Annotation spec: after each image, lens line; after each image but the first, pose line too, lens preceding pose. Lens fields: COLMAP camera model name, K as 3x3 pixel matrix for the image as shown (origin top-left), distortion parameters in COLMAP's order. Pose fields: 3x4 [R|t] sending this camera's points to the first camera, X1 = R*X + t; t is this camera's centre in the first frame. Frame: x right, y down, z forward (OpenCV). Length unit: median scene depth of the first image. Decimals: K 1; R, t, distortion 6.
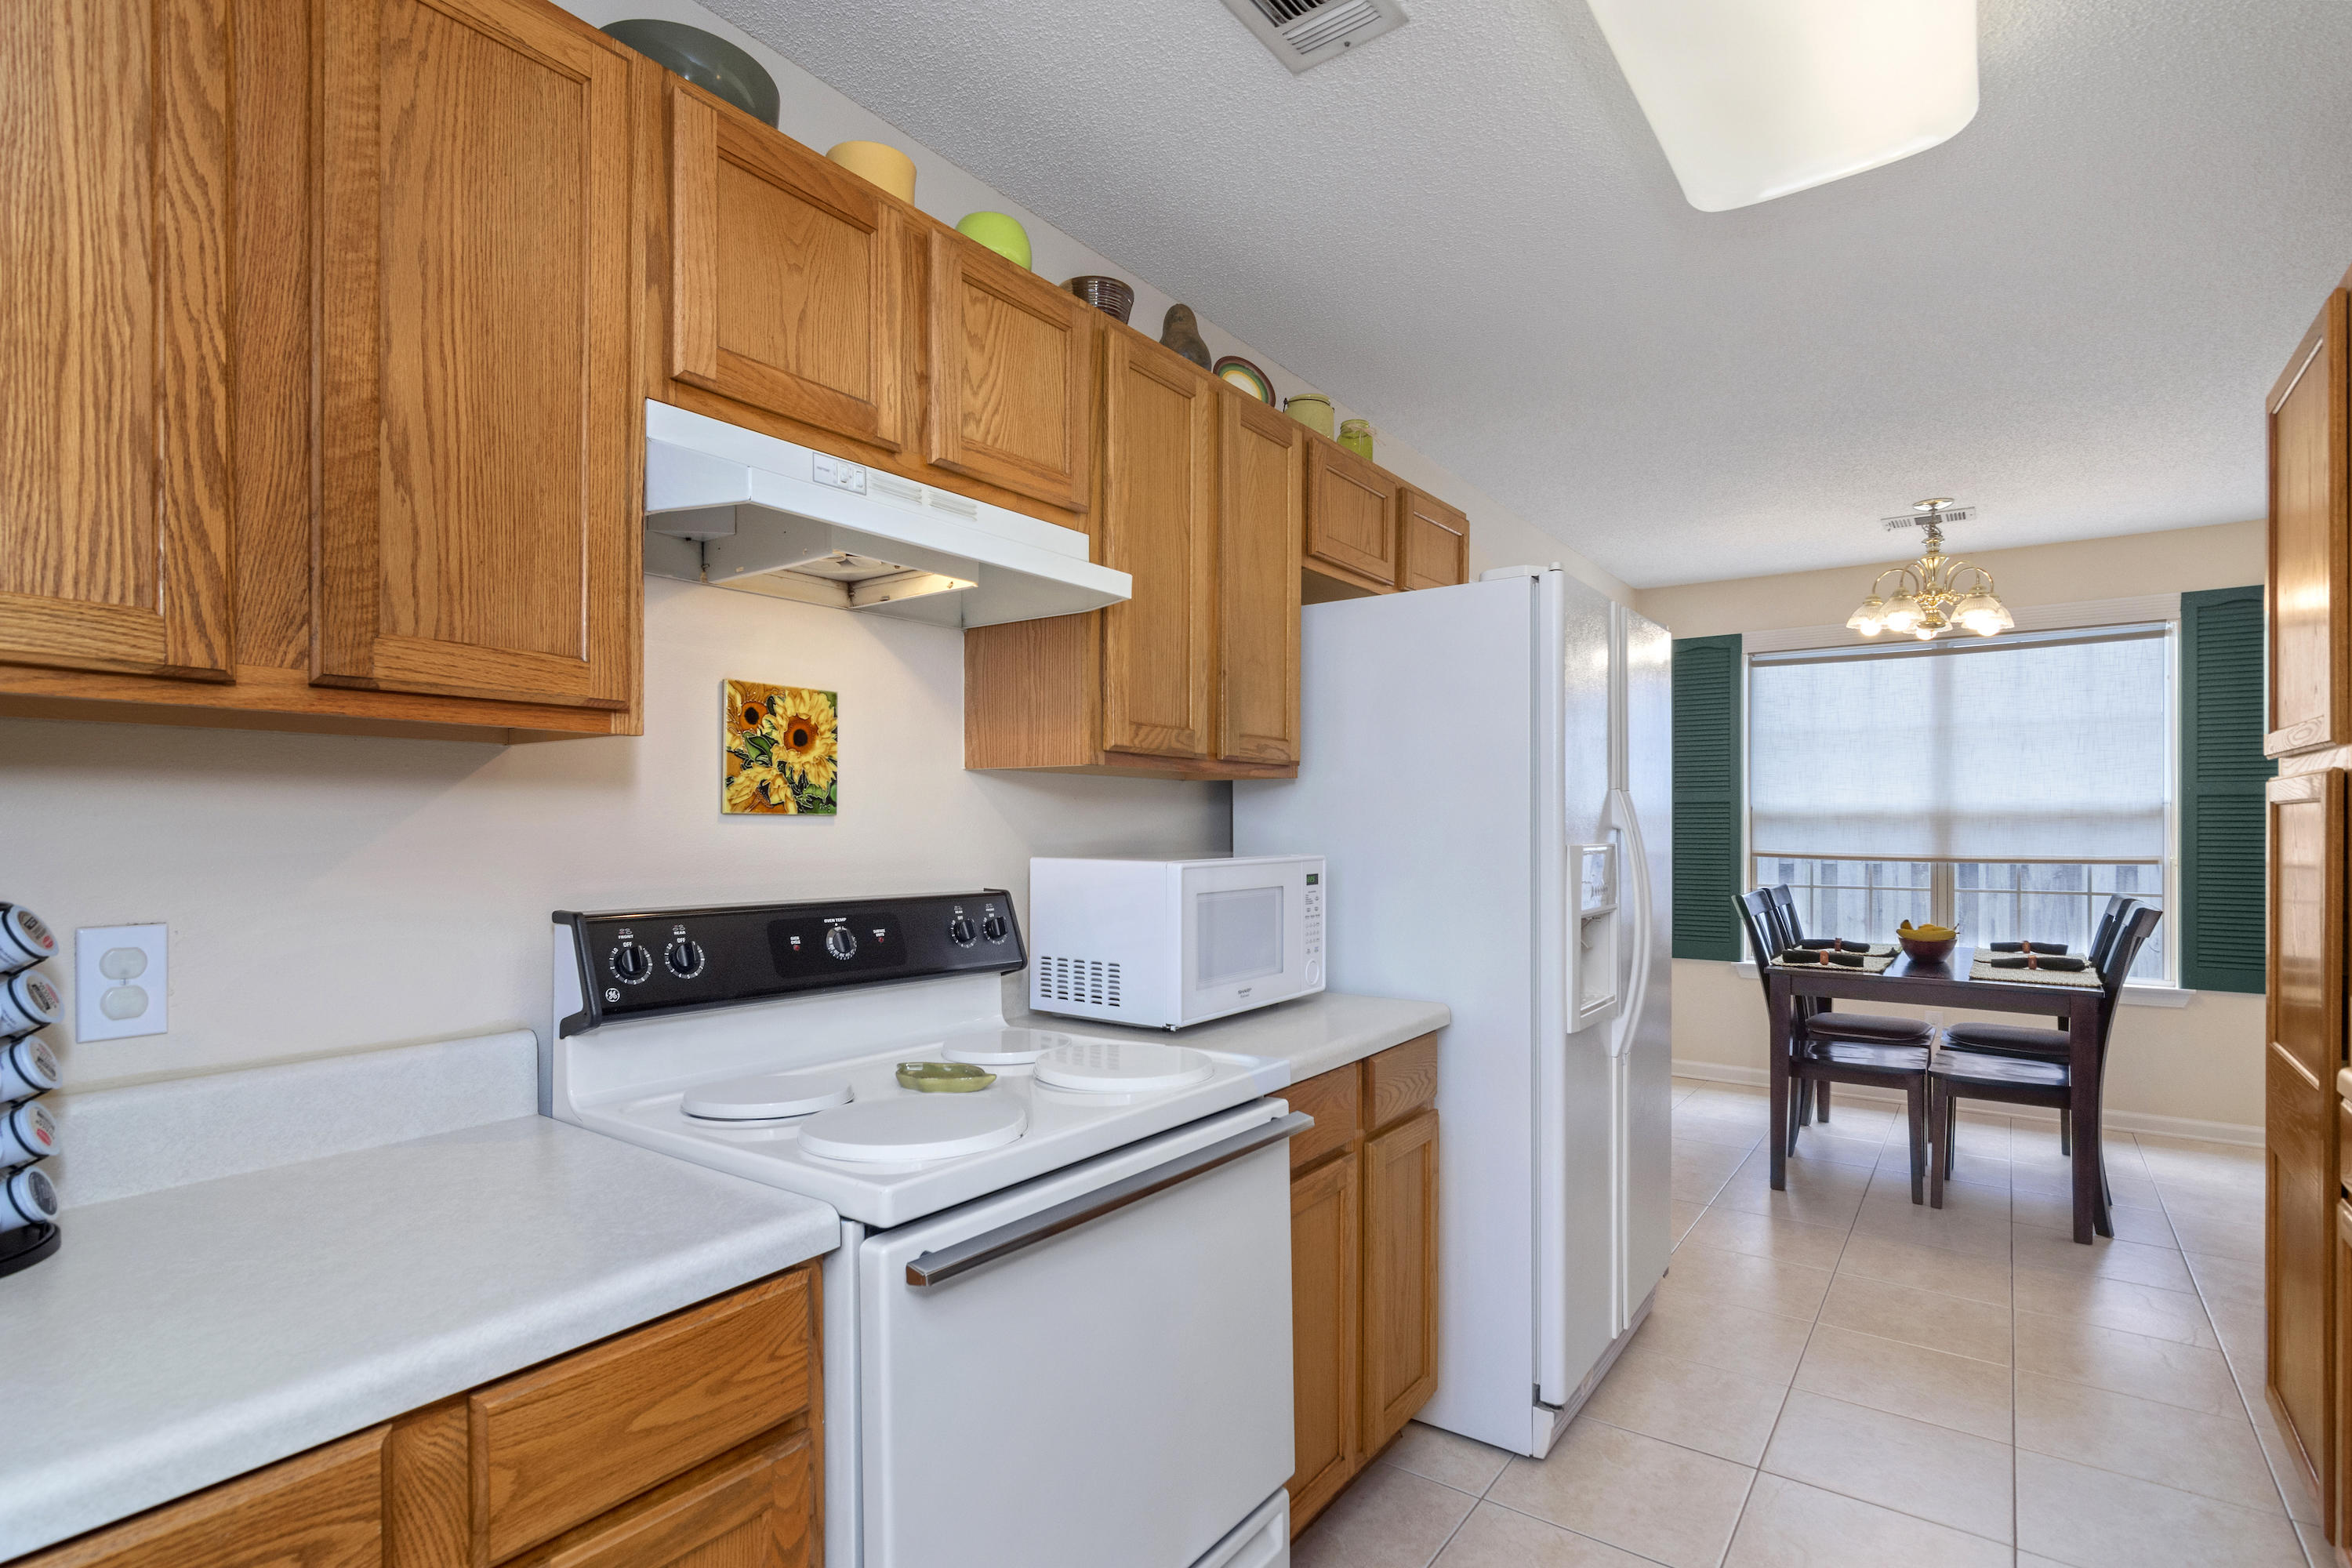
lens RADIAL K [[1145.0, 0, 1143.6], [0, 1145.0, 825.9], [0, 0, 1]] dist [-0.000942, 0.001771]
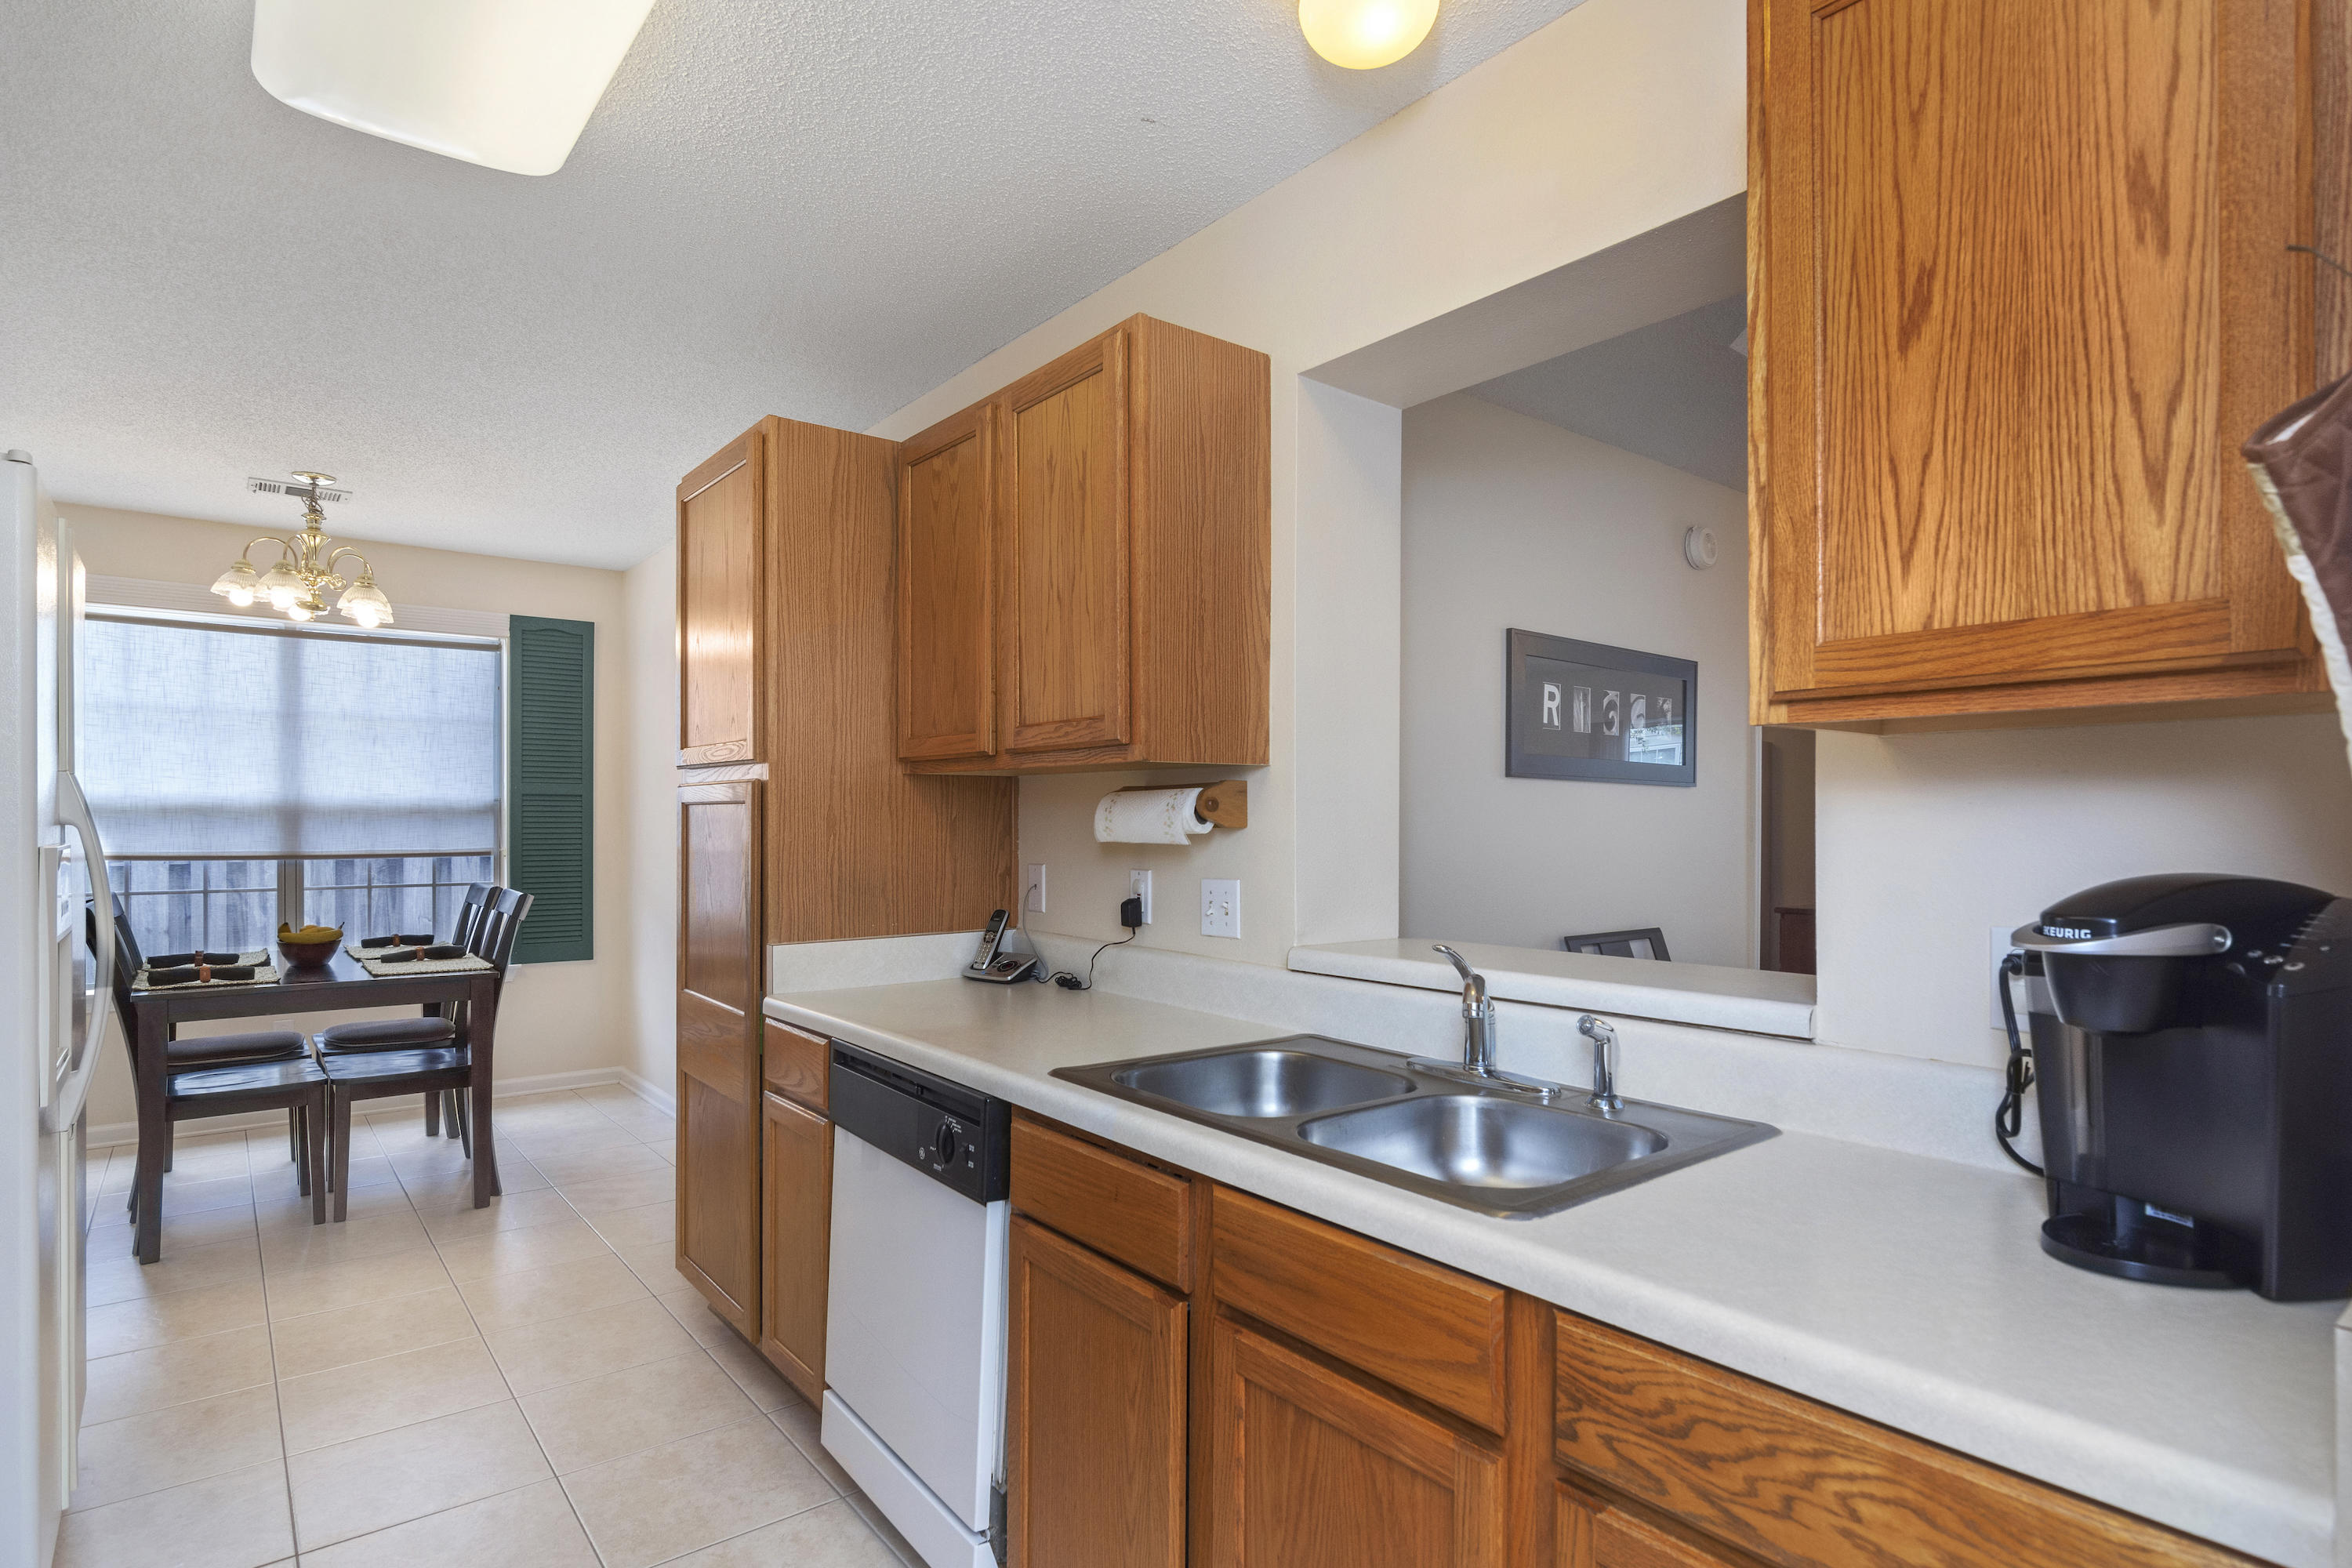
lens RADIAL K [[1208.6, 0, 1206.5], [0, 1208.6, 818.3], [0, 0, 1]] dist [-0.001565, 0.001497]
pose [[0.226349, 0.002915, 0.974042, -0.207564], [-0.001697, 0.999995, -0.002598, -0.000774], [-0.974045, -0.001065, 0.226353, 0.117681]]
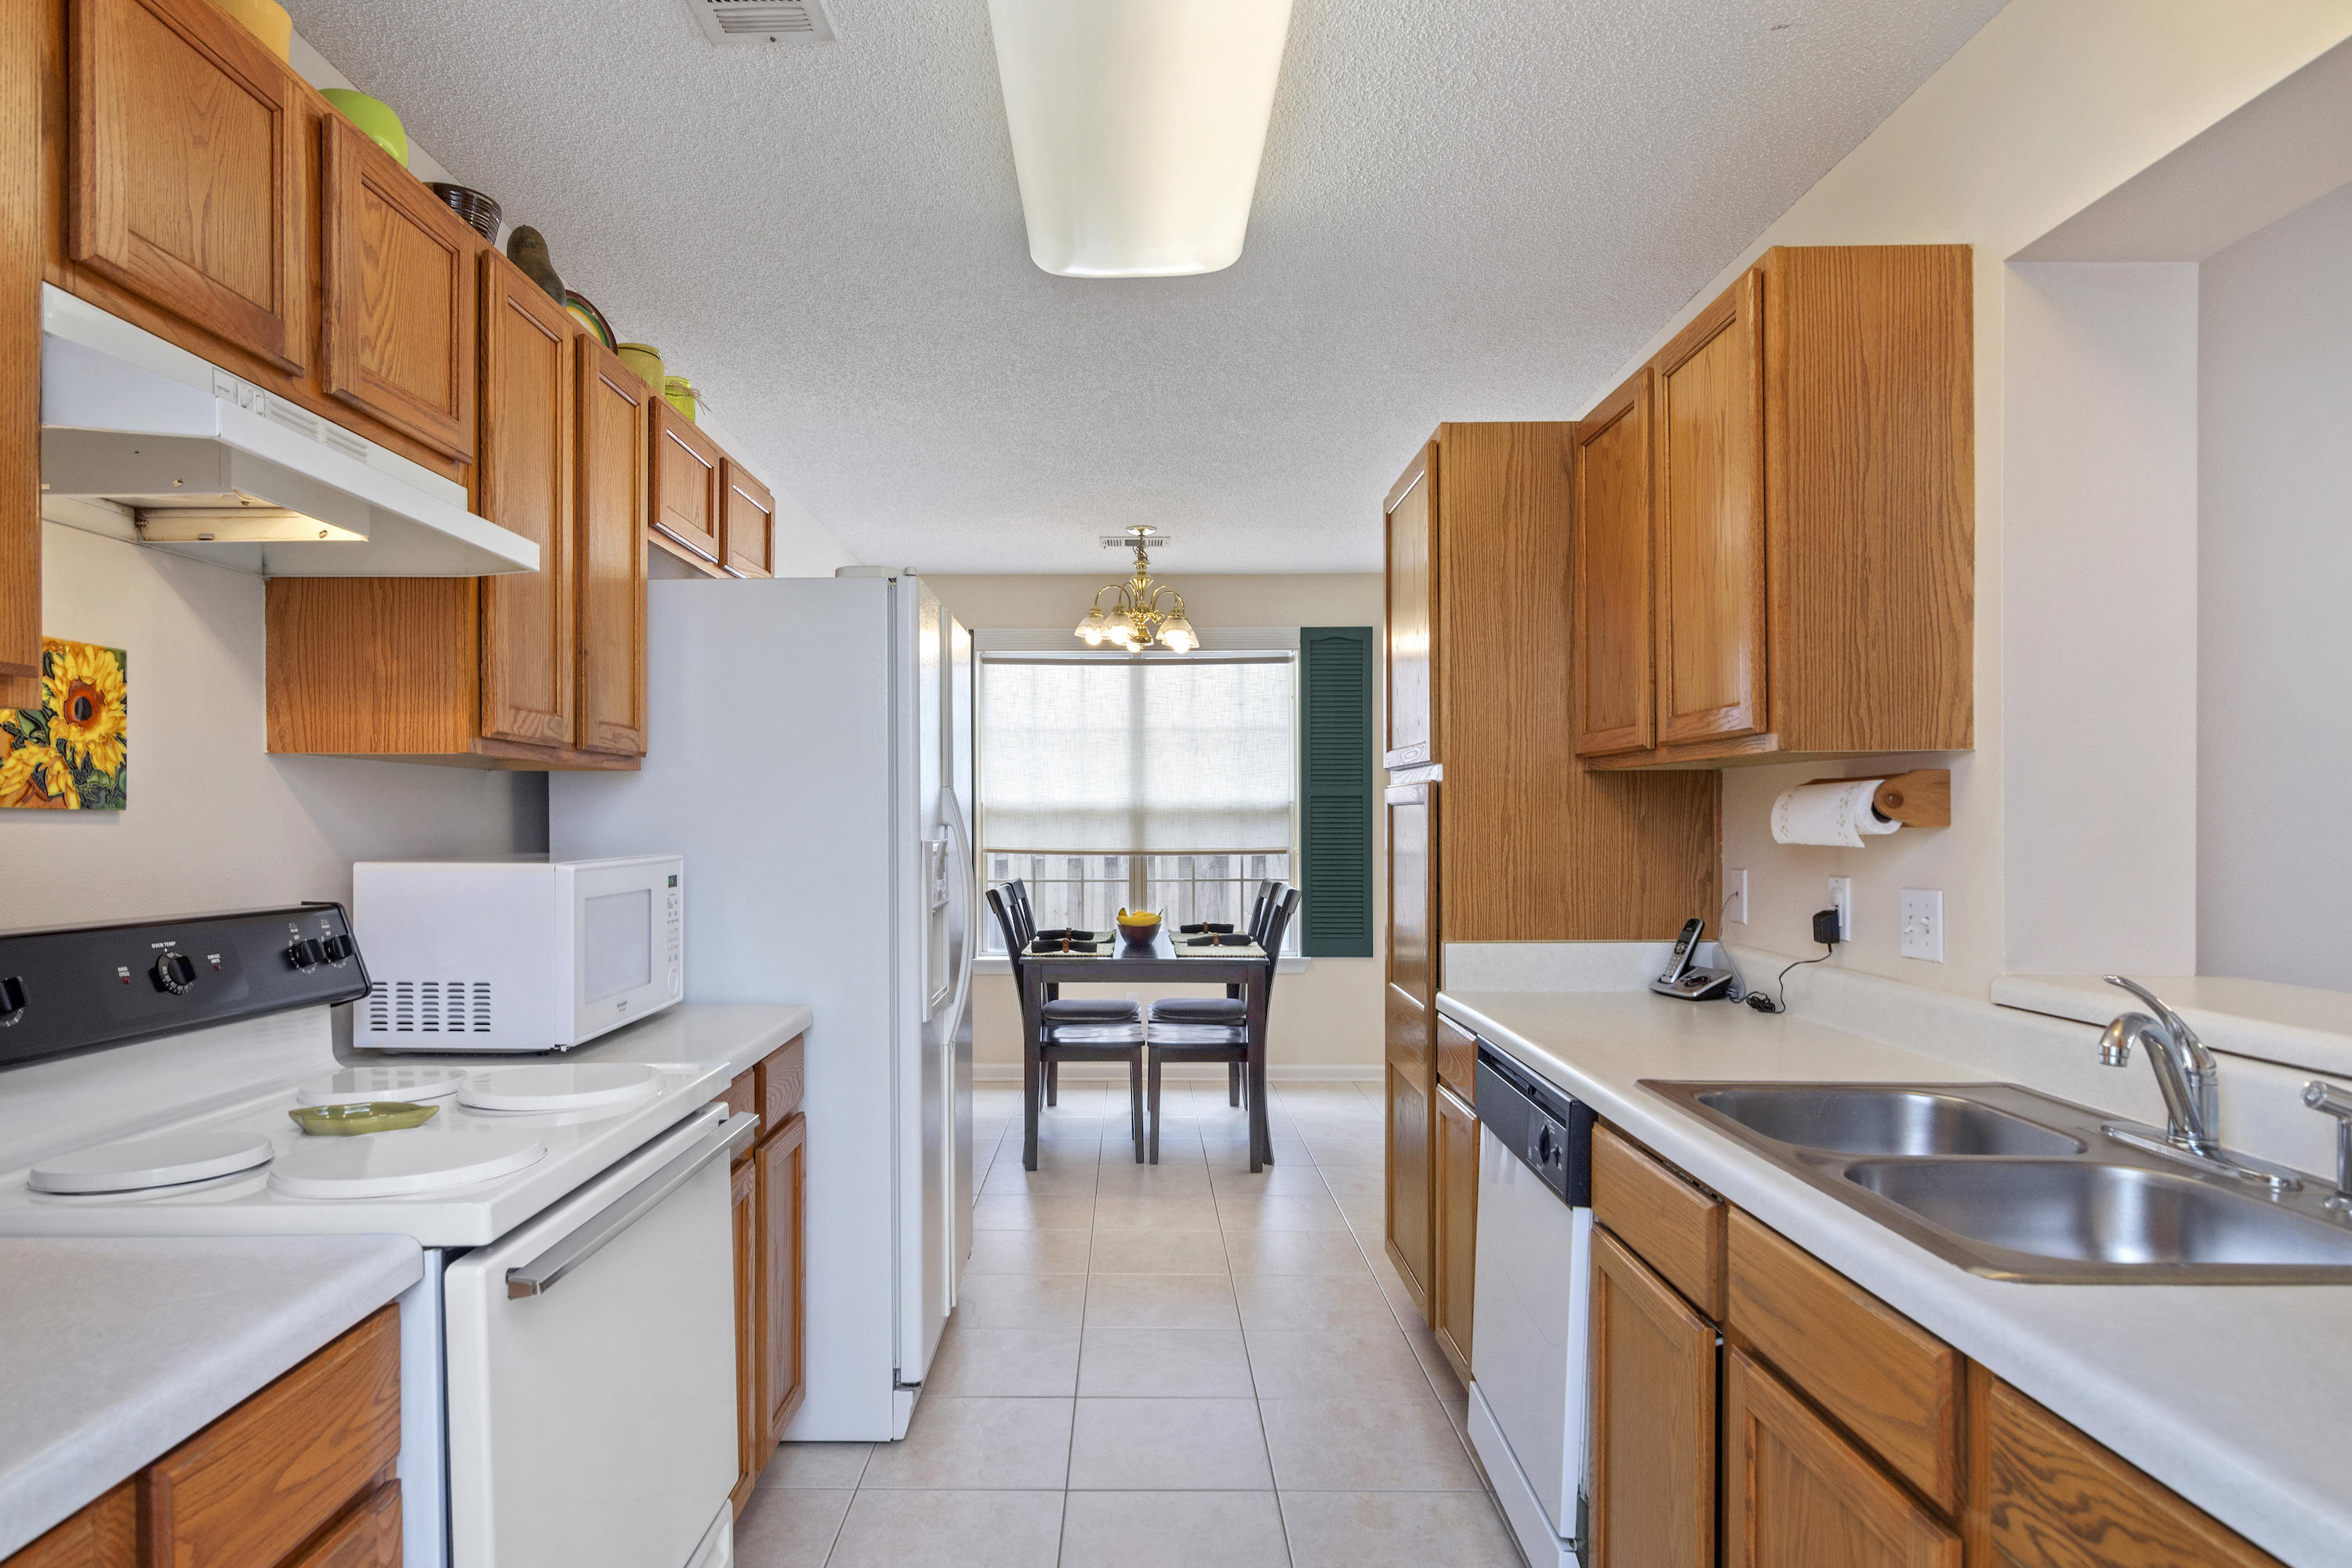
lens RADIAL K [[1395.2, 0, 1120.9], [0, 1395.2, 817.3], [0, 0, 1]] dist [0.009398, 0.001915]
pose [[0.802544, -0.000108, 0.596593, -0.242946], [0.002154, 0.999994, -0.002716, -0.000844], [-0.596589, 0.003465, 0.802539, -0.125116]]
